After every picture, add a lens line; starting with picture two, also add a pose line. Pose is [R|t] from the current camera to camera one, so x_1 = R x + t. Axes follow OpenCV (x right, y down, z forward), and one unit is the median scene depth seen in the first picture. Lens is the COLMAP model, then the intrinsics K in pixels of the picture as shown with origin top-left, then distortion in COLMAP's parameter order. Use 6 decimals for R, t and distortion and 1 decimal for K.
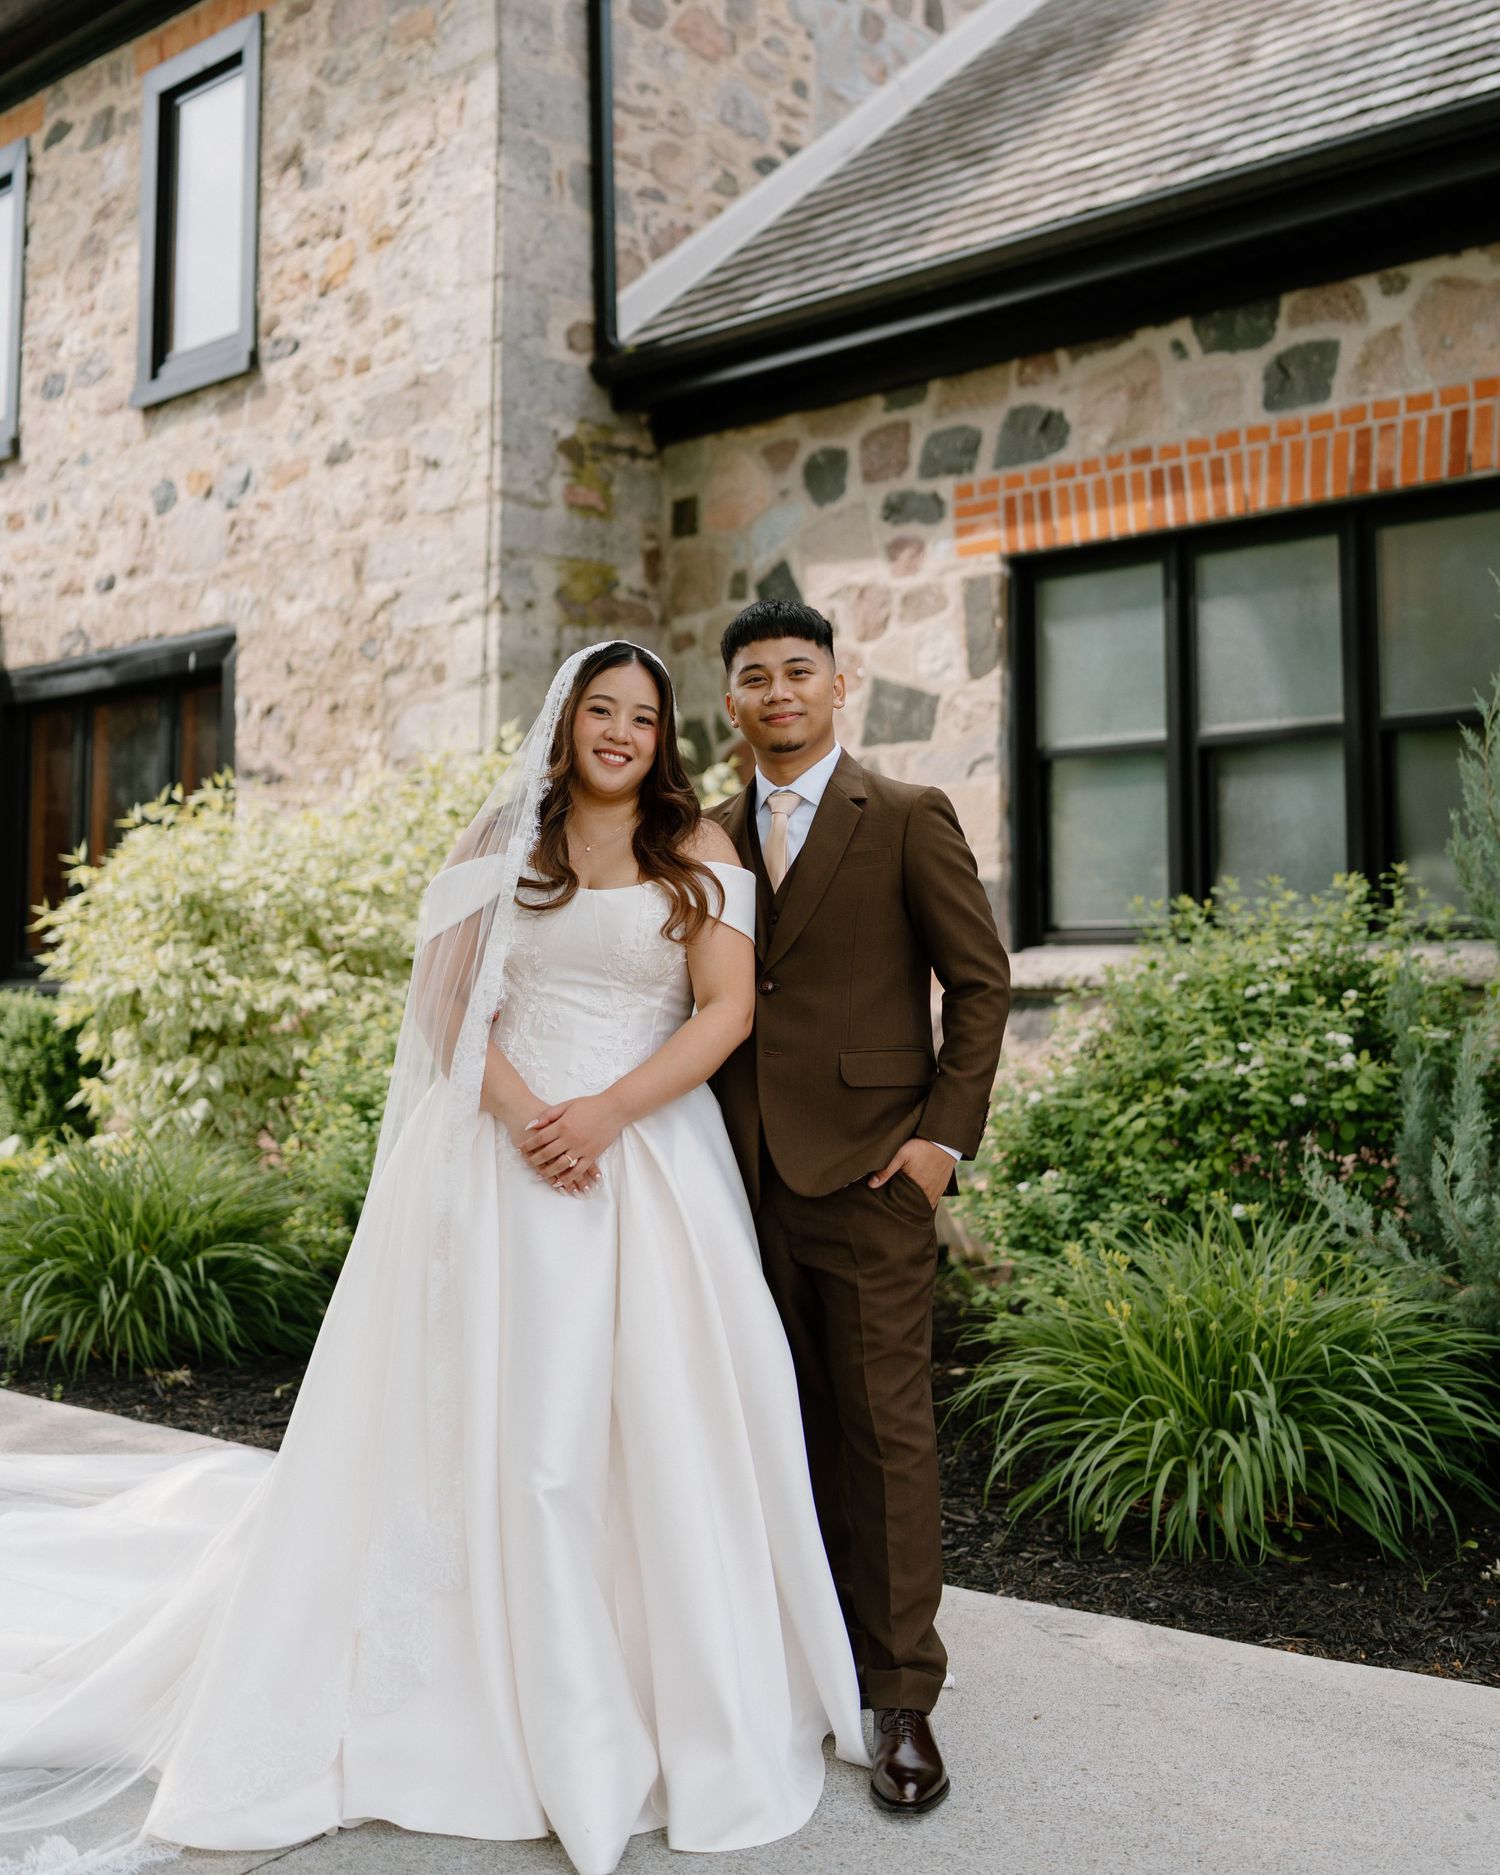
lens RADIAL K [[2191.4, 0, 749.3], [0, 2191.4, 932.3], [0, 0, 1]] dist [-0.054824, 0.000000]
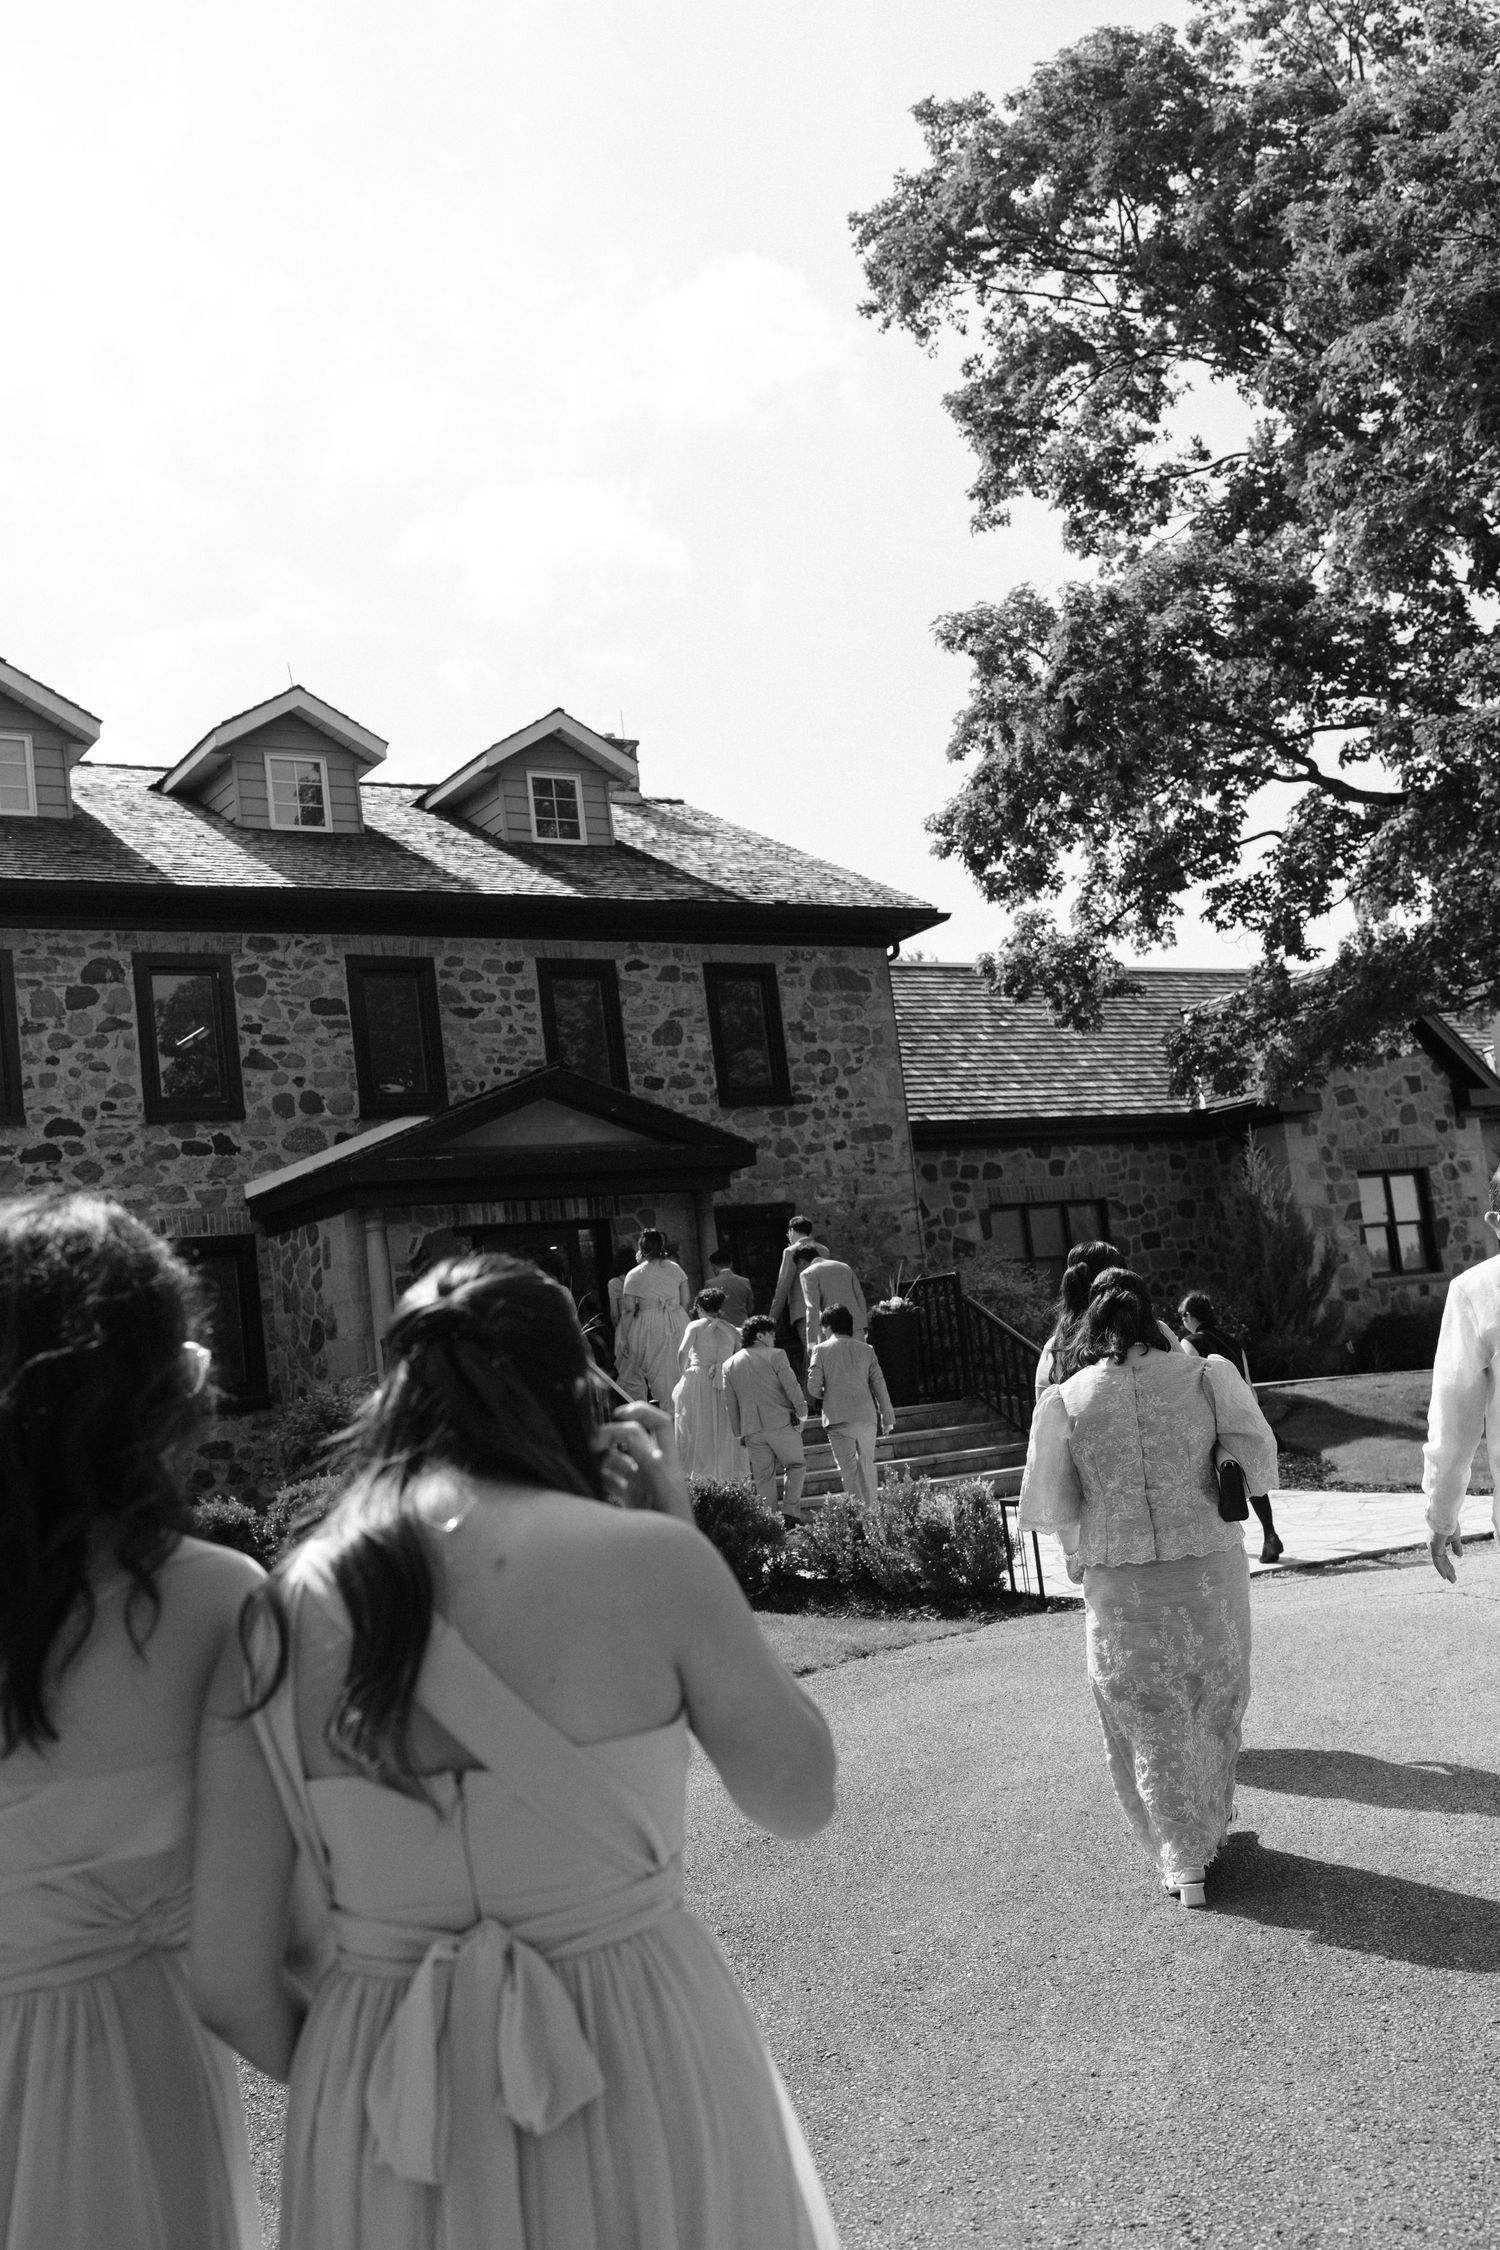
lens RADIAL K [[2159.7, 0, 752.3], [0, 2159.7, 1128.2], [0, 0, 1]] dist [-0.001325, 0.000000]
pose [[0.239610, 0.094185, 0.966290, -2.734158], [0.084148, 0.989523, -0.117316, 0.063273], [-0.967216, 0.109422, 0.229175, 0.476276]]
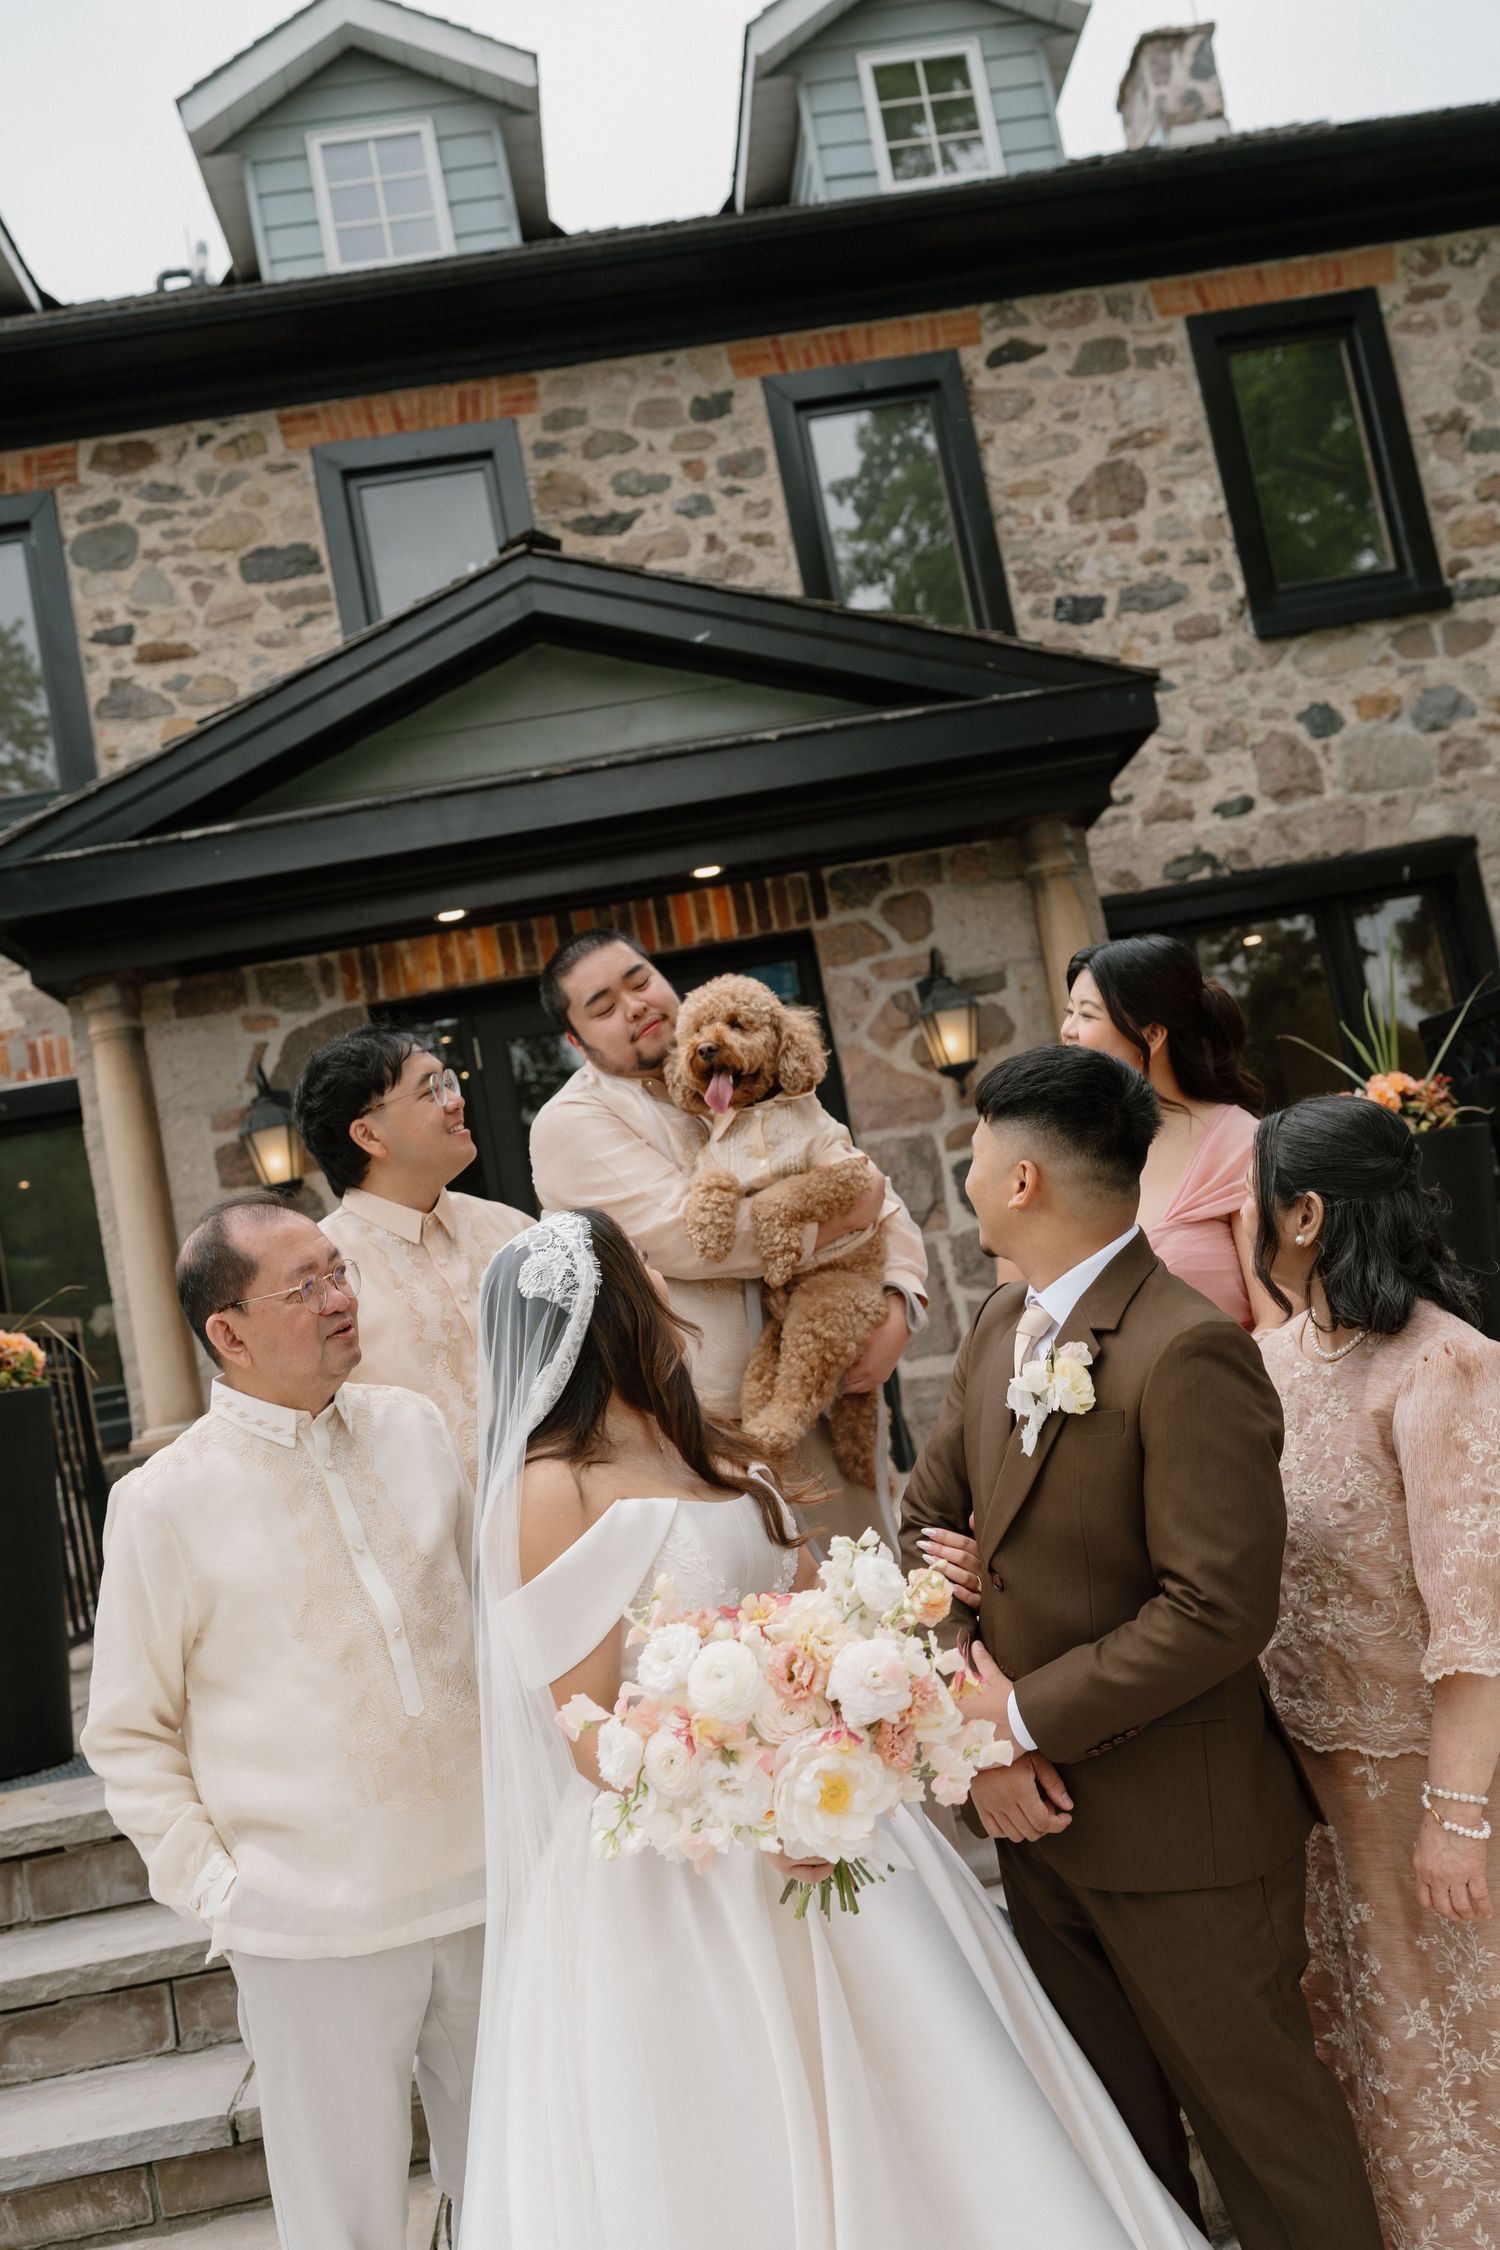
lens RADIAL K [[2159.7, 0, 748.4], [0, 2159.7, 1119.6], [0, 0, 1]] dist [-0.001325, 0.000000]
pose [[0.676699, -0.053020, 0.734348, -1.292609], [0.161356, 0.983836, -0.077657, 0.021794], [-0.718361, 0.171042, 0.674316, 0.579212]]
